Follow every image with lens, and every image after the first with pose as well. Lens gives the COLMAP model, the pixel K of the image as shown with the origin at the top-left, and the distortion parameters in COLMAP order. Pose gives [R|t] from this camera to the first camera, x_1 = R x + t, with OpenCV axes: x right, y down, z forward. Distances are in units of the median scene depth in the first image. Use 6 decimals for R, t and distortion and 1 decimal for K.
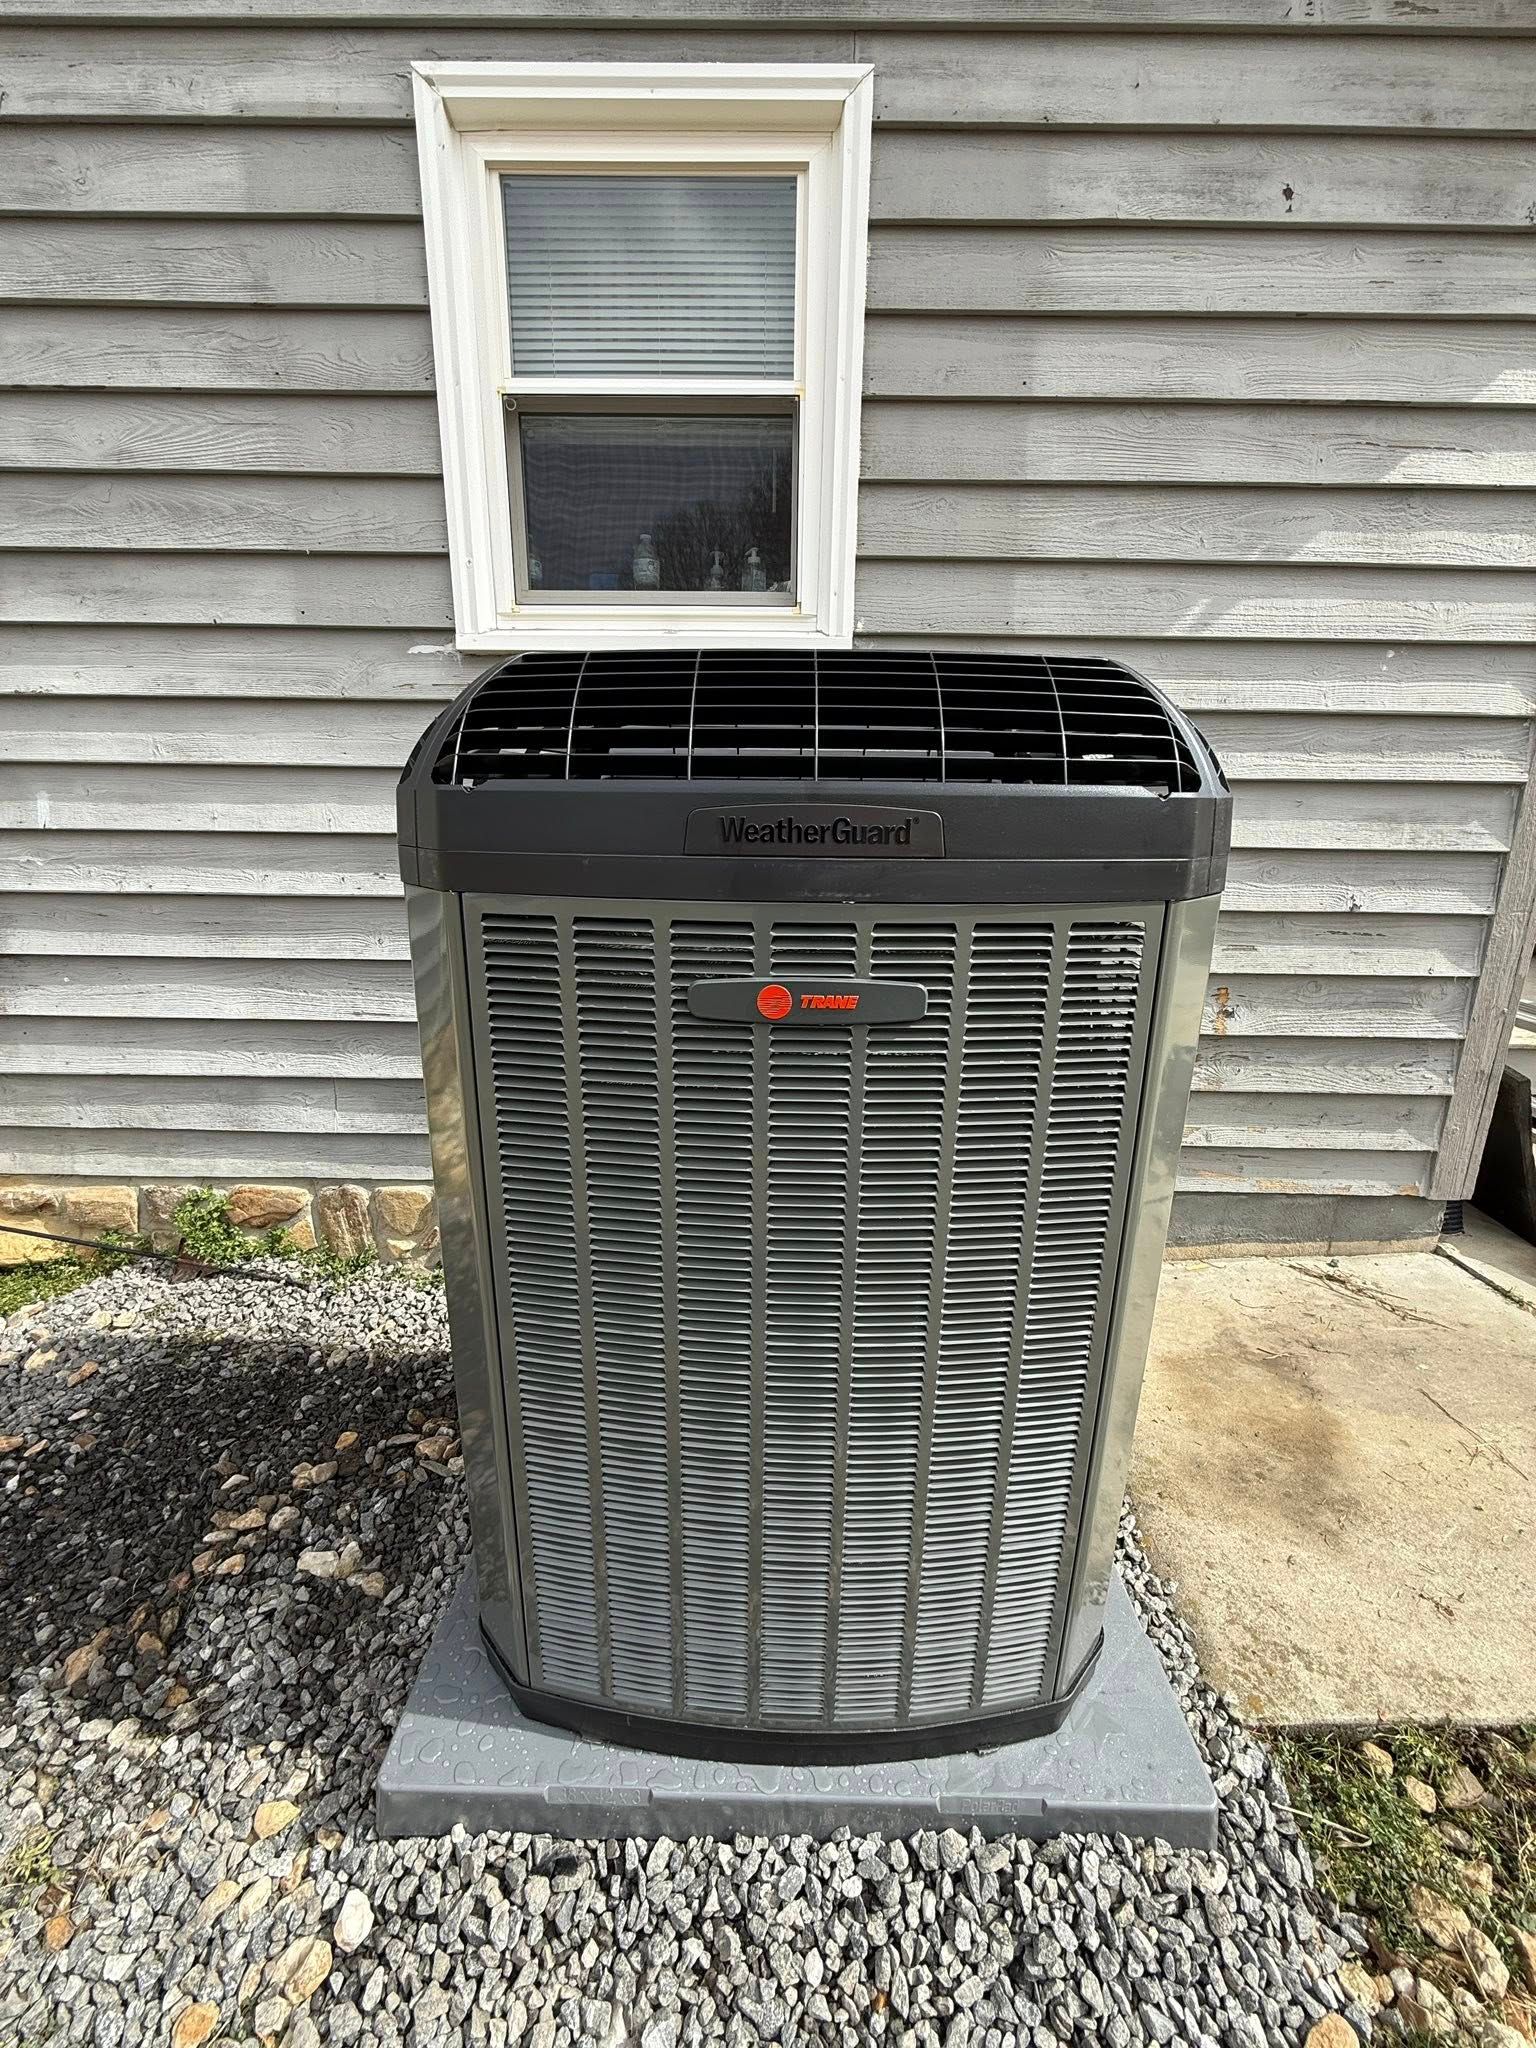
lens RADIAL K [[813.6, 0, 771.5], [0, 813.6, 1014.6], [0, 0, 1]] dist [-0.001456, -0.000005]
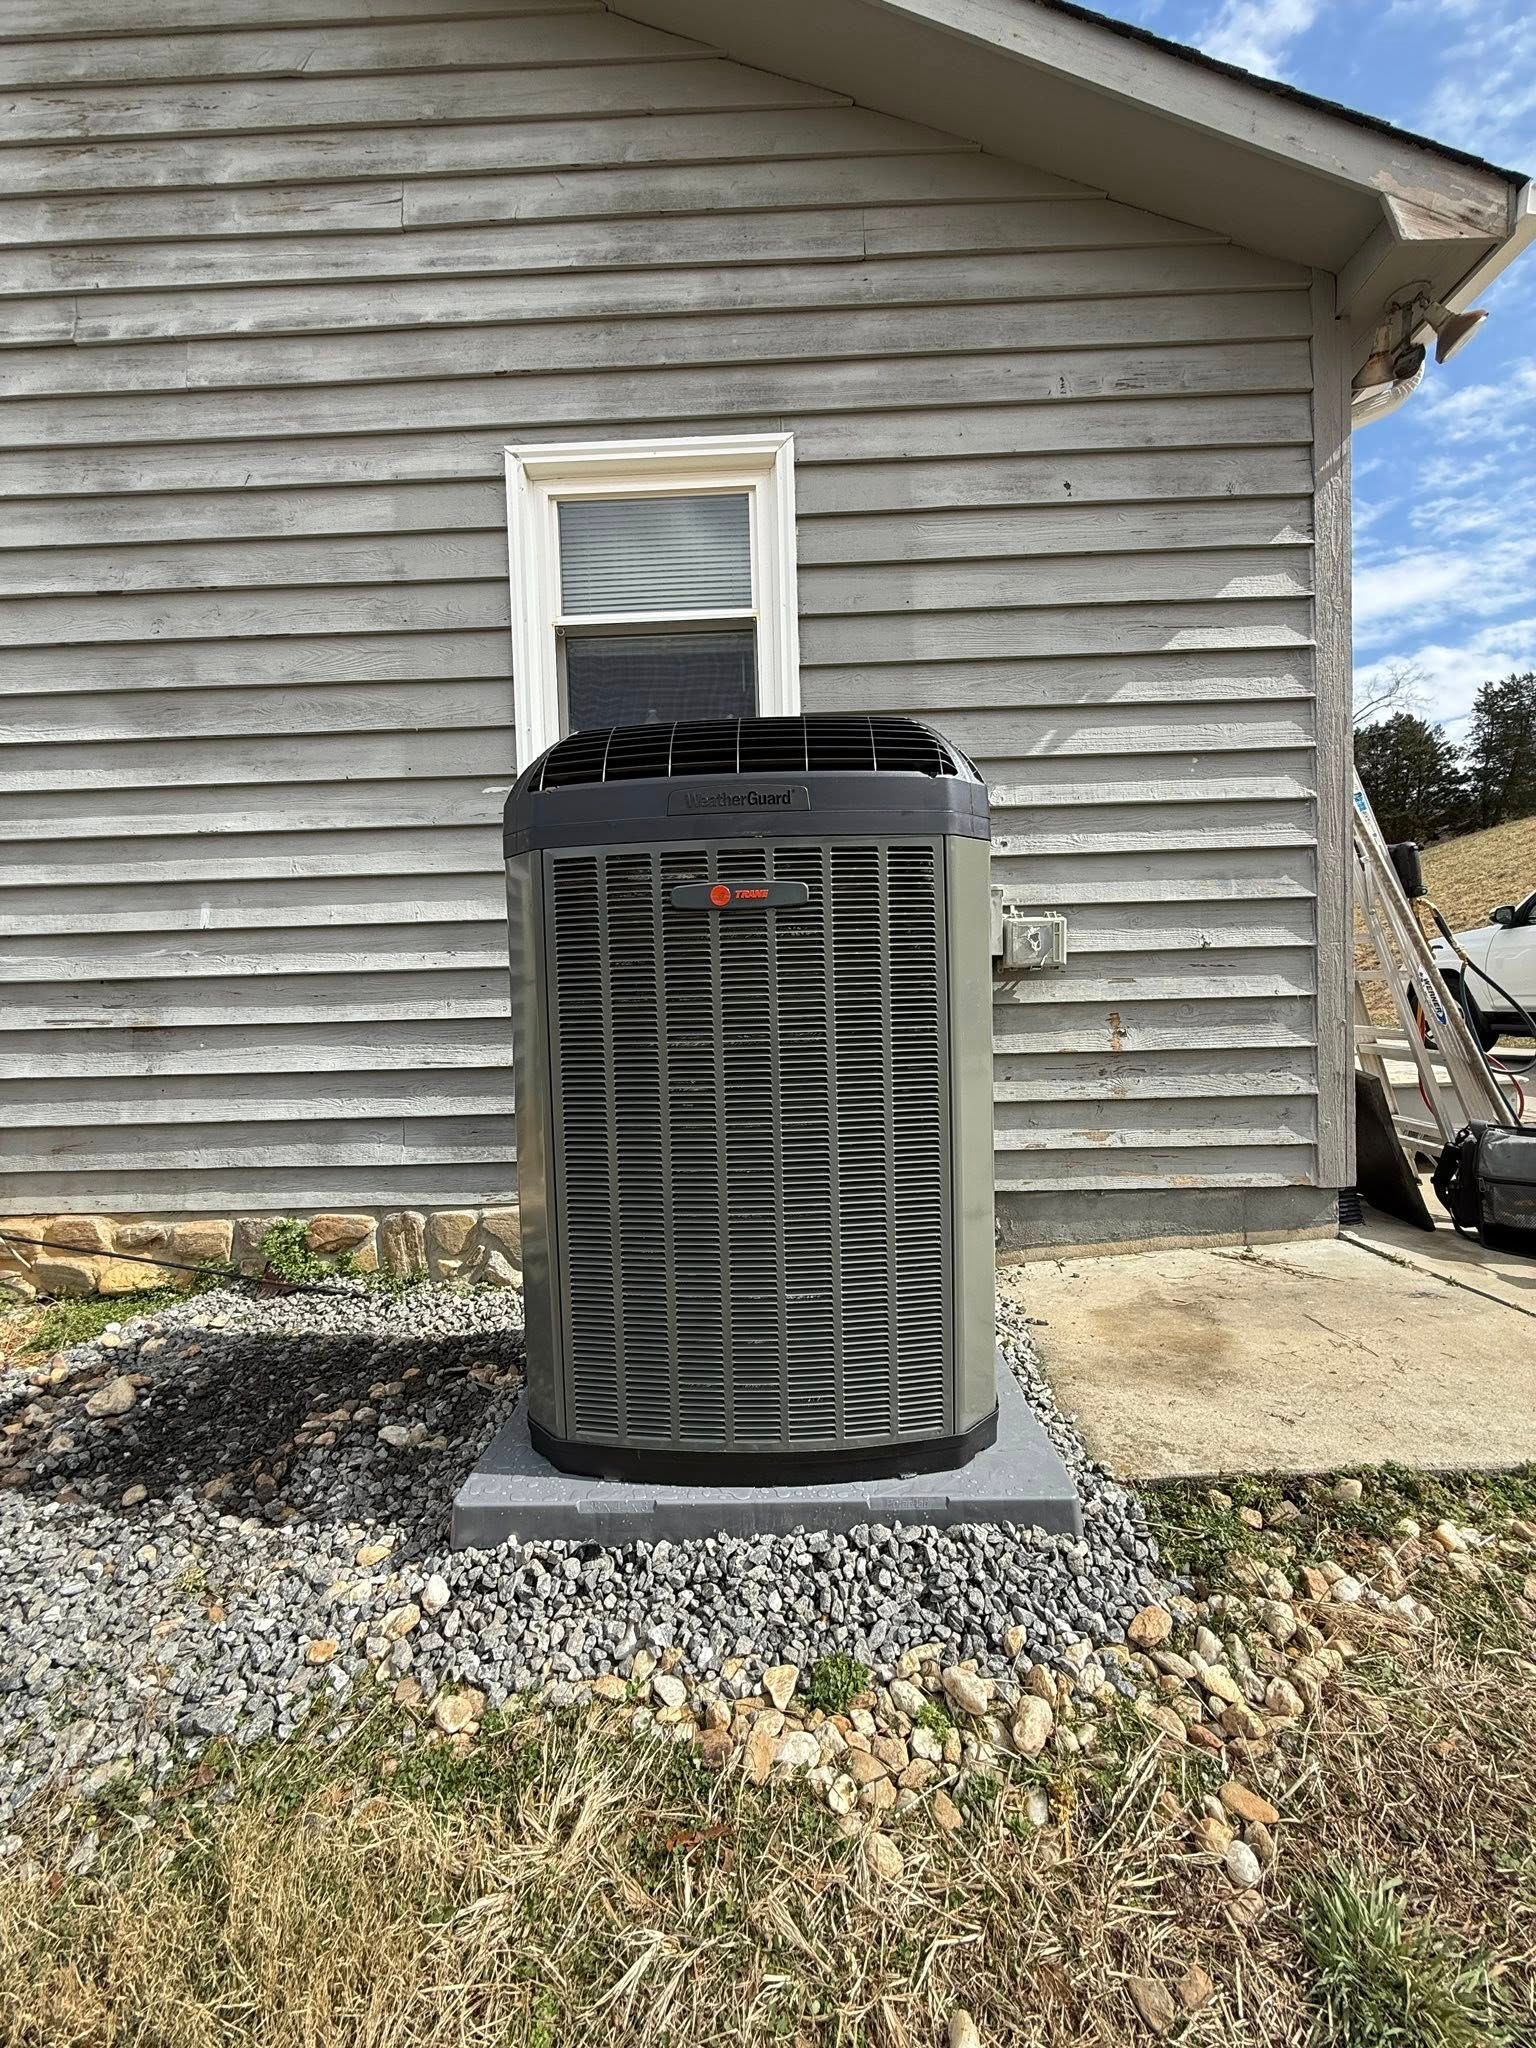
lens RADIAL K [[813.6, 0, 771.5], [0, 813.6, 1014.6], [0, 0, 1]] dist [-0.001456, -0.000005]
pose [[0.999020, -0.041459, -0.015523, 0.059126], [0.036999, 0.974461, -0.221489, 0.284355], [0.024309, 0.220698, 0.975039, -0.294059]]
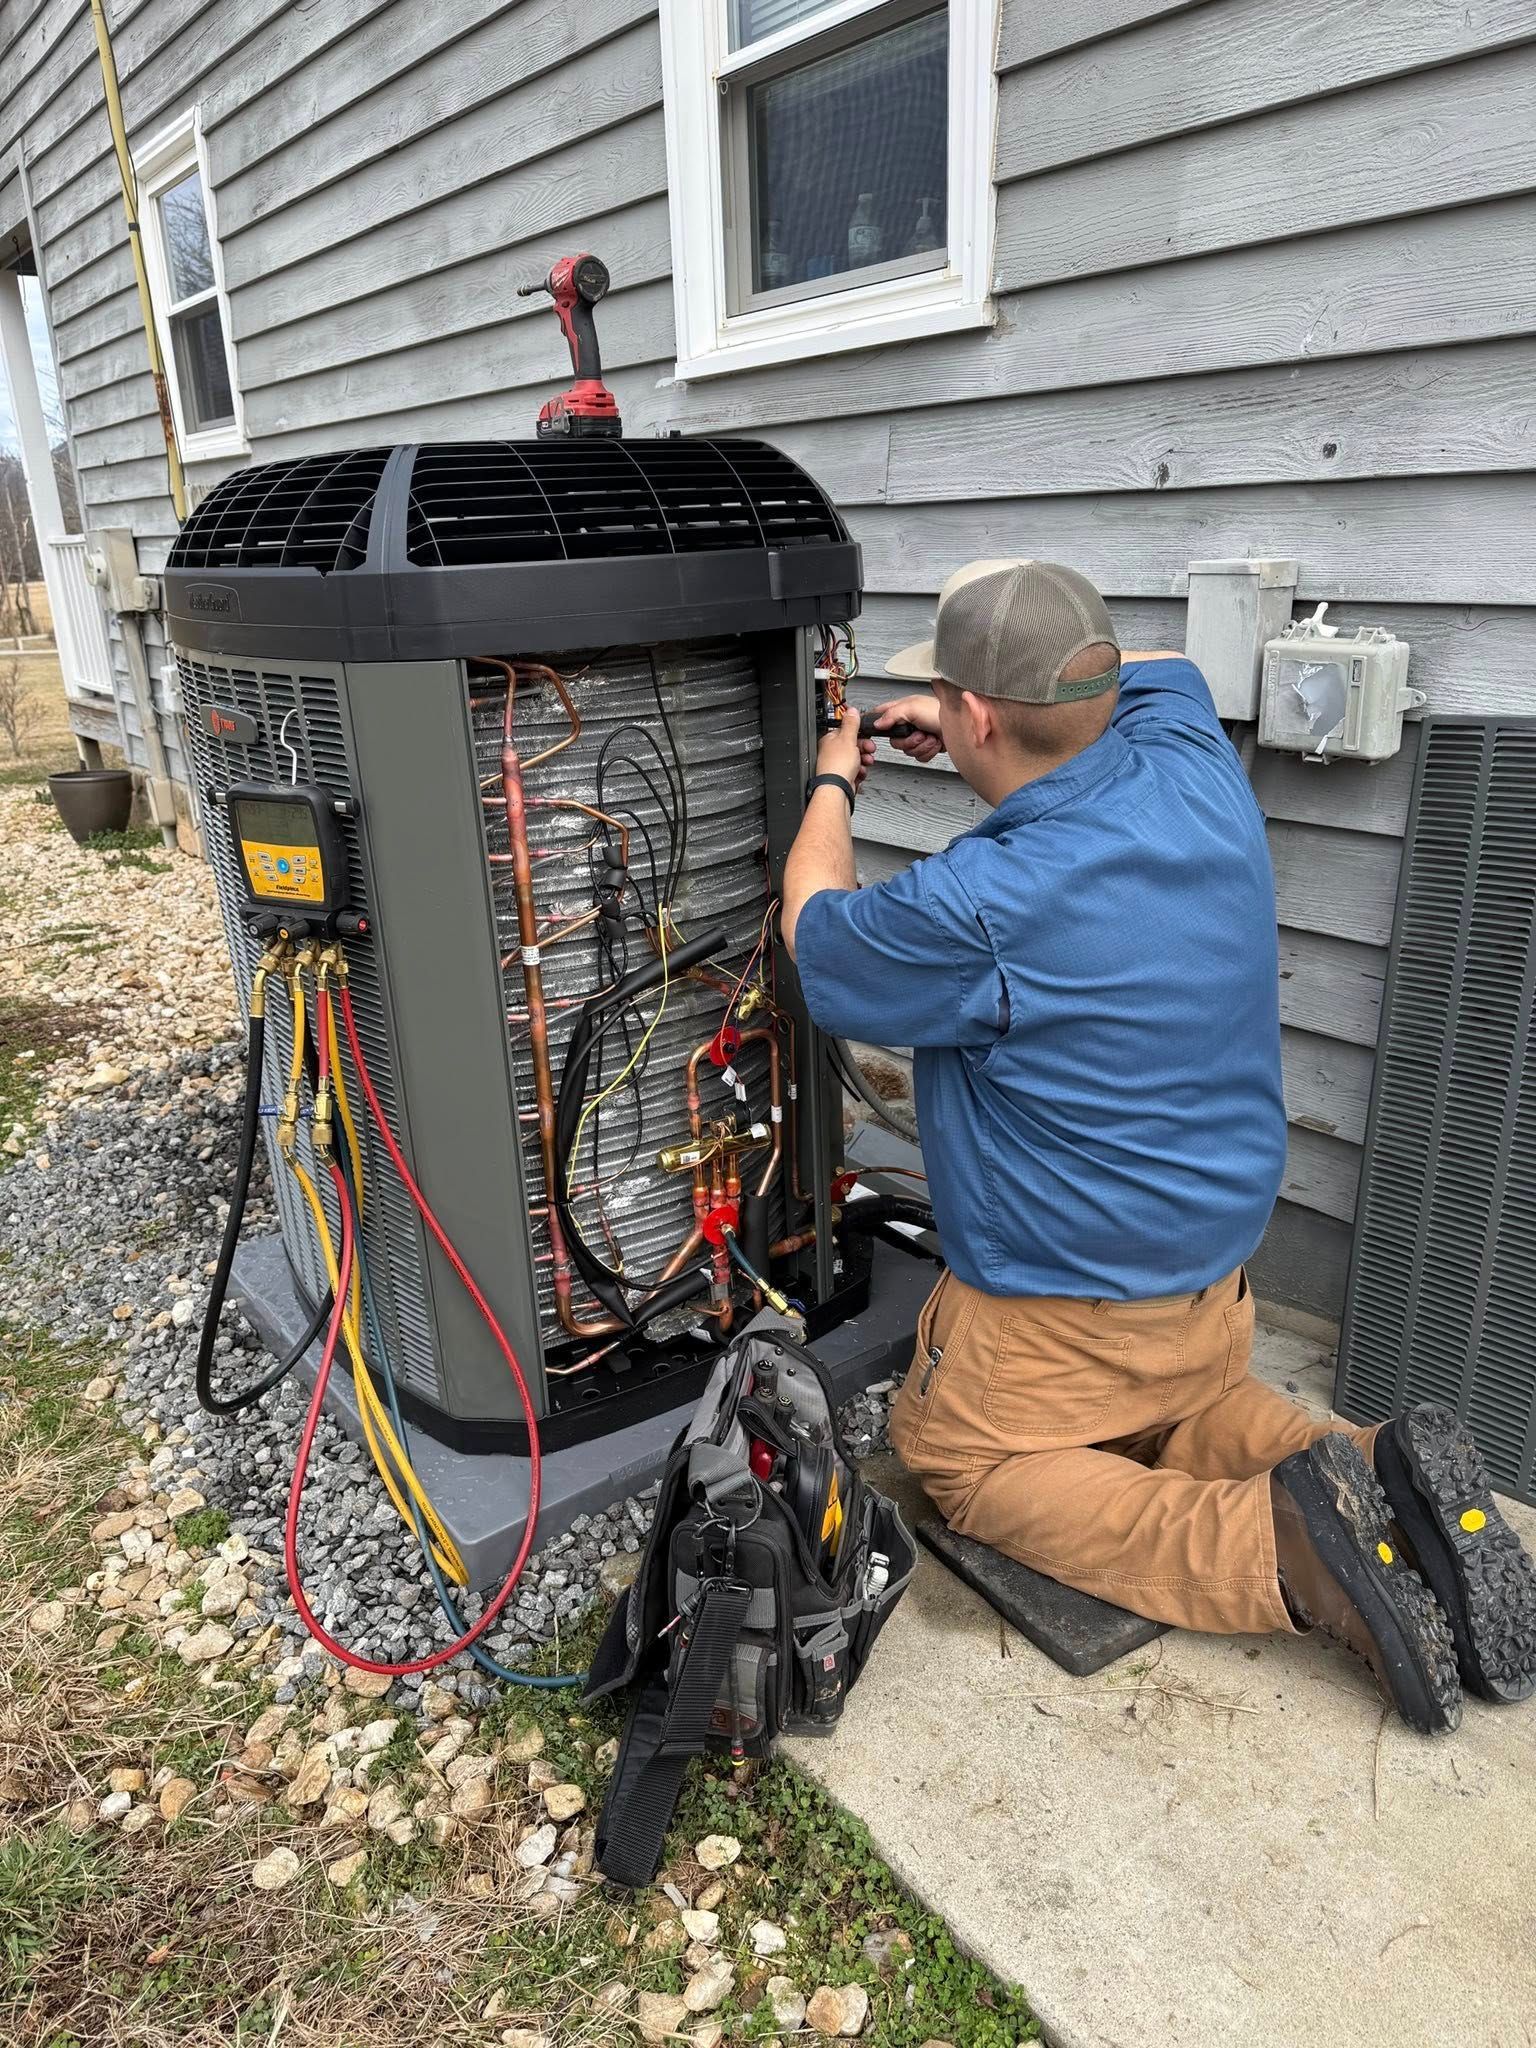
lens RADIAL K [[1443.6, 0, 778.6], [0, 1443.6, 1029.6], [0, 0, 1]] dist [-0.001917, -0.005510]
pose [[0.617473, 0.225699, -0.753516, 1.214751], [-0.149771, 0.974160, 0.169057, -0.029606], [0.772202, 0.008466, 0.635321, 0.065620]]
